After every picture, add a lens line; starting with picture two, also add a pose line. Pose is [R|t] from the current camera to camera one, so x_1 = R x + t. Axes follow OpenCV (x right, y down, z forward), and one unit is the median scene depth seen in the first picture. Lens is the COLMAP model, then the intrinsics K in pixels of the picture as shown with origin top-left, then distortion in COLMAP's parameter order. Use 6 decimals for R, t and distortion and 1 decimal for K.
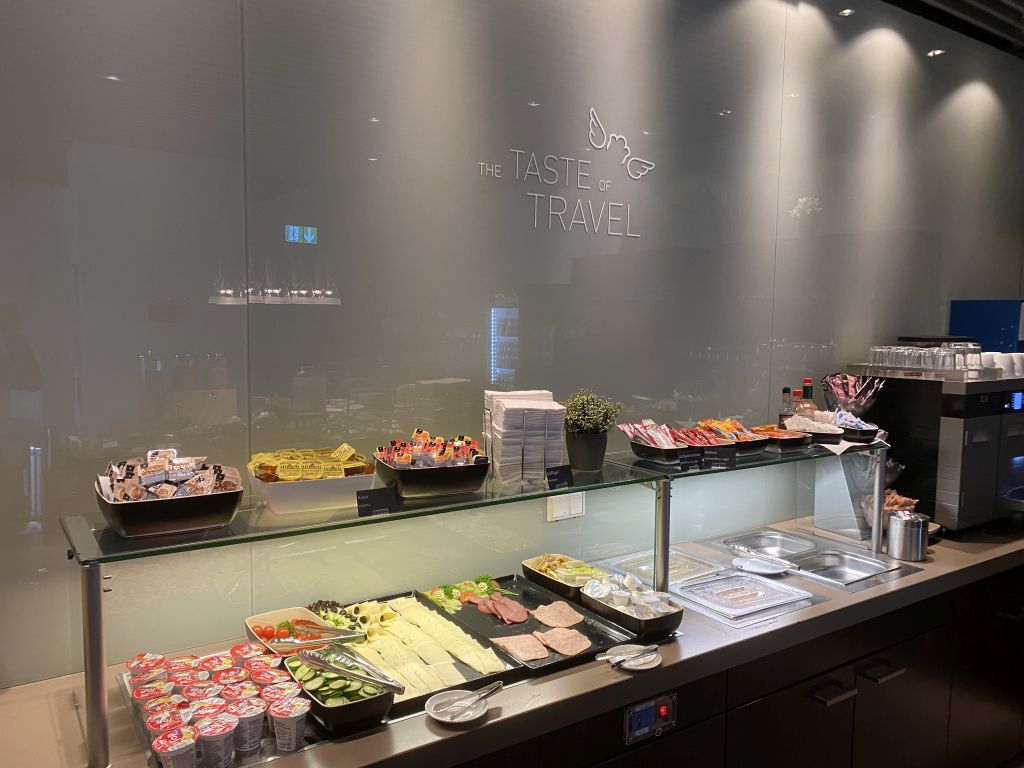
lens RADIAL K [[785.8, 0, 508.9], [0, 785.8, 387.0], [0, 0, 1]] dist [0.013611, -0.014296]
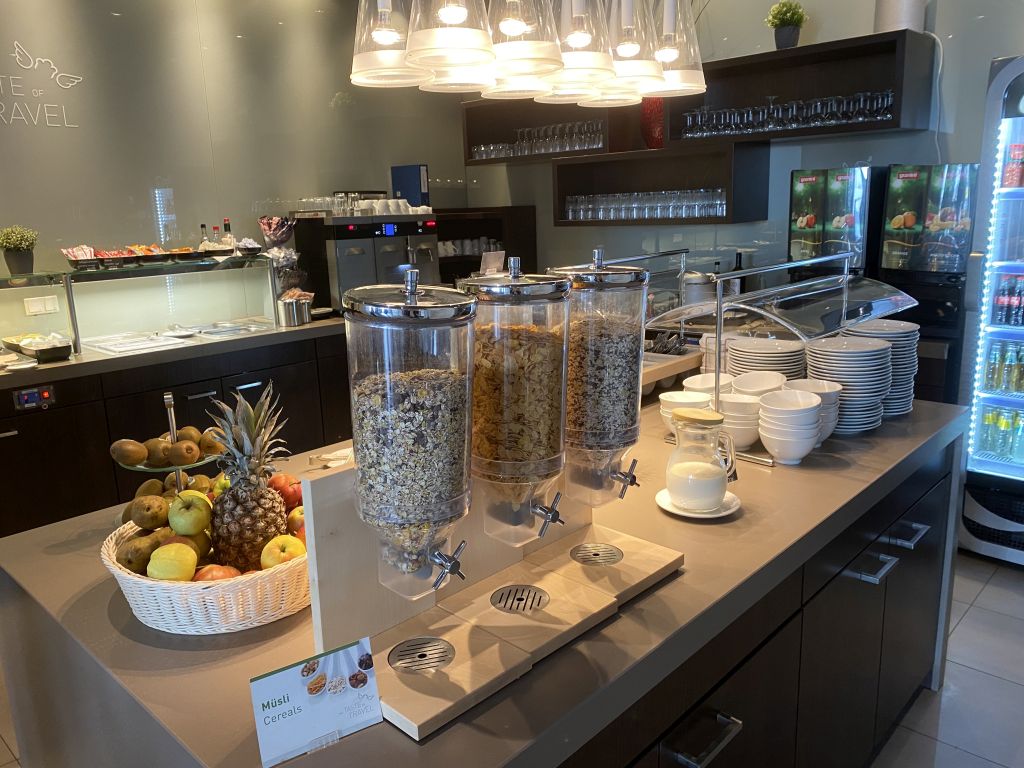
lens RADIAL K [[785.8, 0, 514.8], [0, 785.8, 382.1], [0, 0, 1]] dist [0.013611, -0.014296]
pose [[0.975309, -0.089771, 0.201777, 0.658086], [0.062309, 0.988391, 0.138564, 0.142977], [-0.211874, -0.122570, 0.969580, -0.745311]]
